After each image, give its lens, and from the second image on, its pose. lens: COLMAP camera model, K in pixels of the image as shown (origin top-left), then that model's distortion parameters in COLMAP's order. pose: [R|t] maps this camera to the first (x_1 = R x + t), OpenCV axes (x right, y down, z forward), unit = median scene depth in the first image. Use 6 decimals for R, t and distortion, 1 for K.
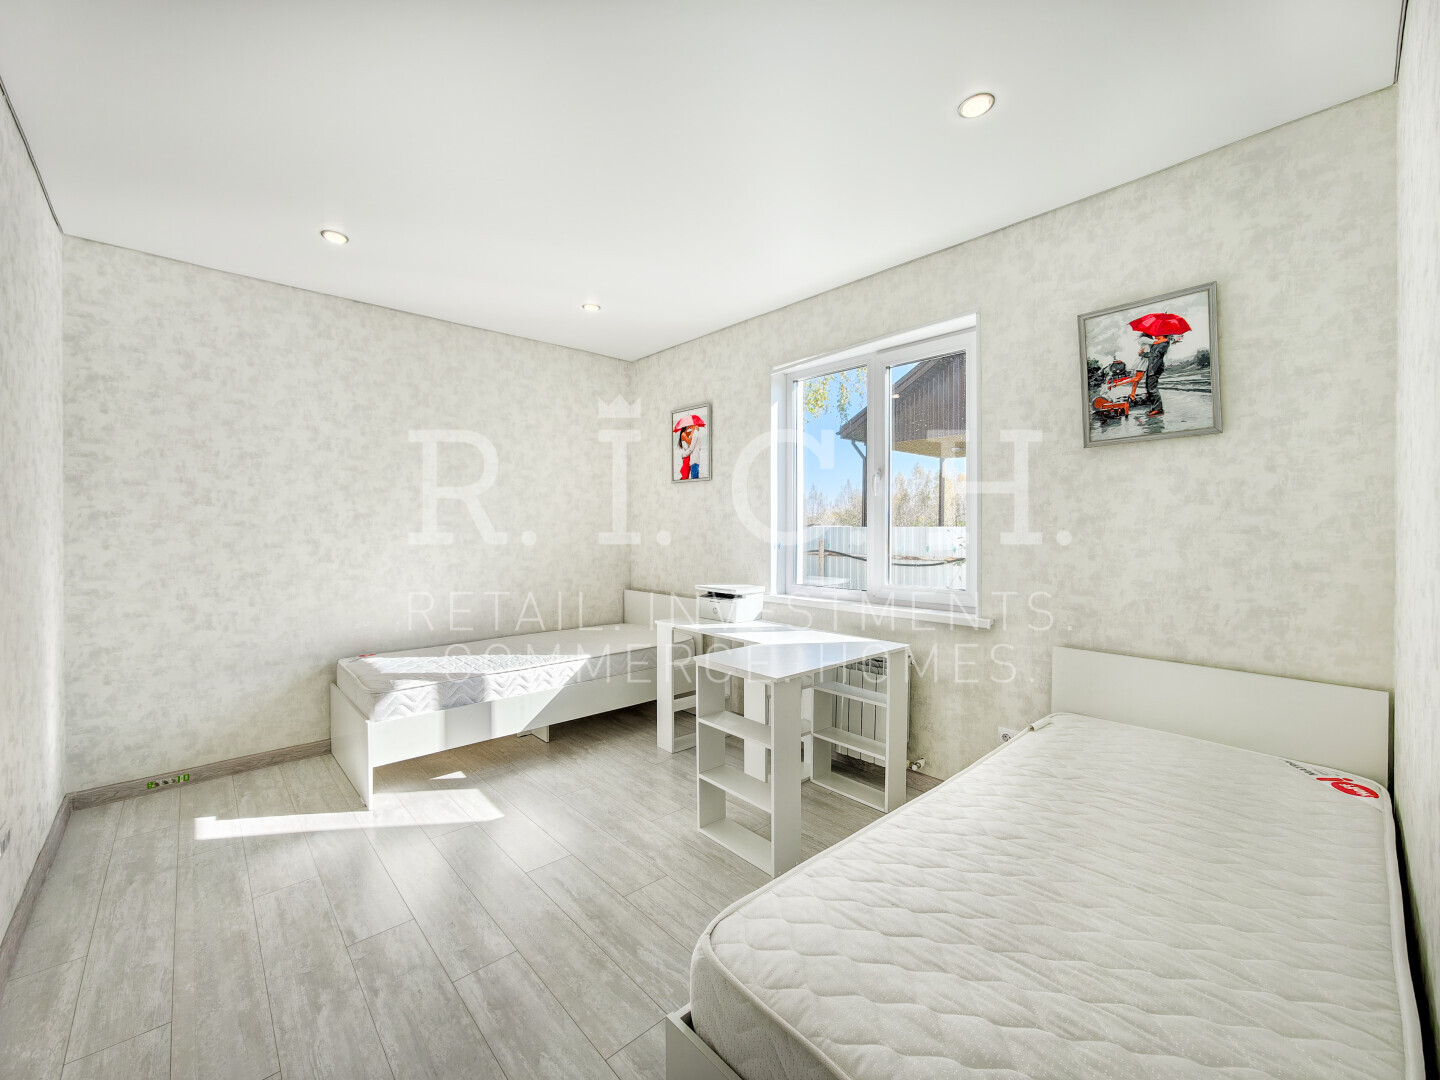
lens RADIAL K [[591.7, 0, 716.4], [0, 591.7, 524.0], [0, 0, 1]] dist [-0.020037, 0.000226]
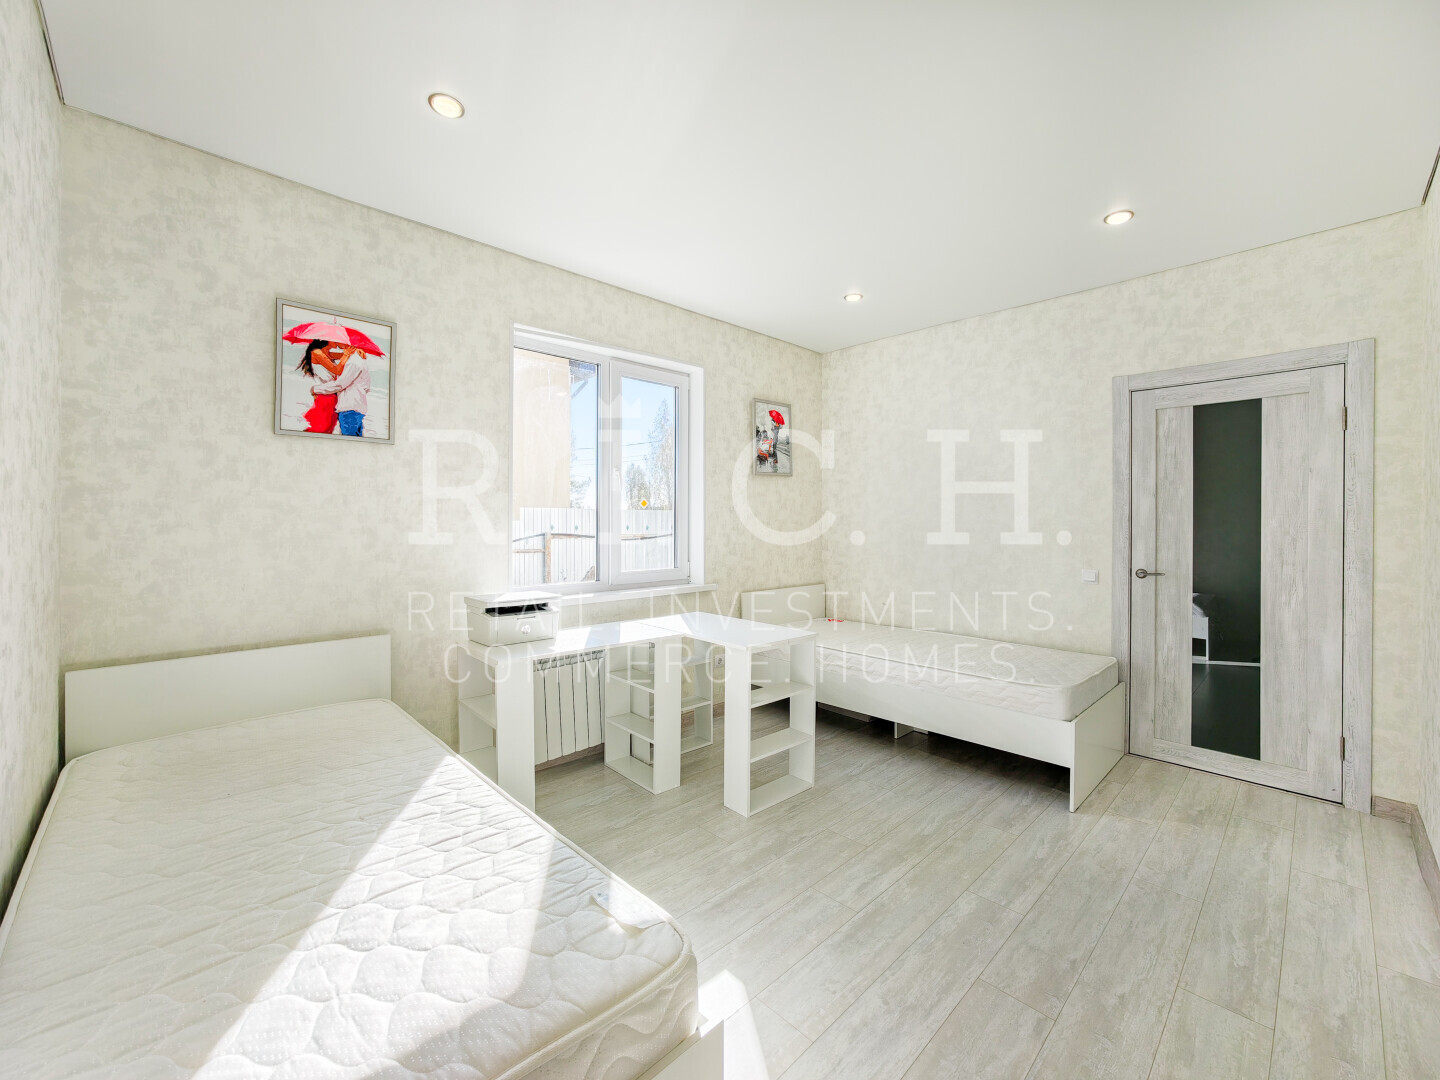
lens RADIAL K [[577.2, 0, 720.7], [0, 577.2, 526.2], [0, 0, 1]] dist [-0.037692, 0.000778]
pose [[-0.019409, 0.002916, 0.999807, -1.080337], [0.000883, 0.999995, -0.002899, 0.027275], [-0.999811, 0.000827, -0.019411, 1.138055]]
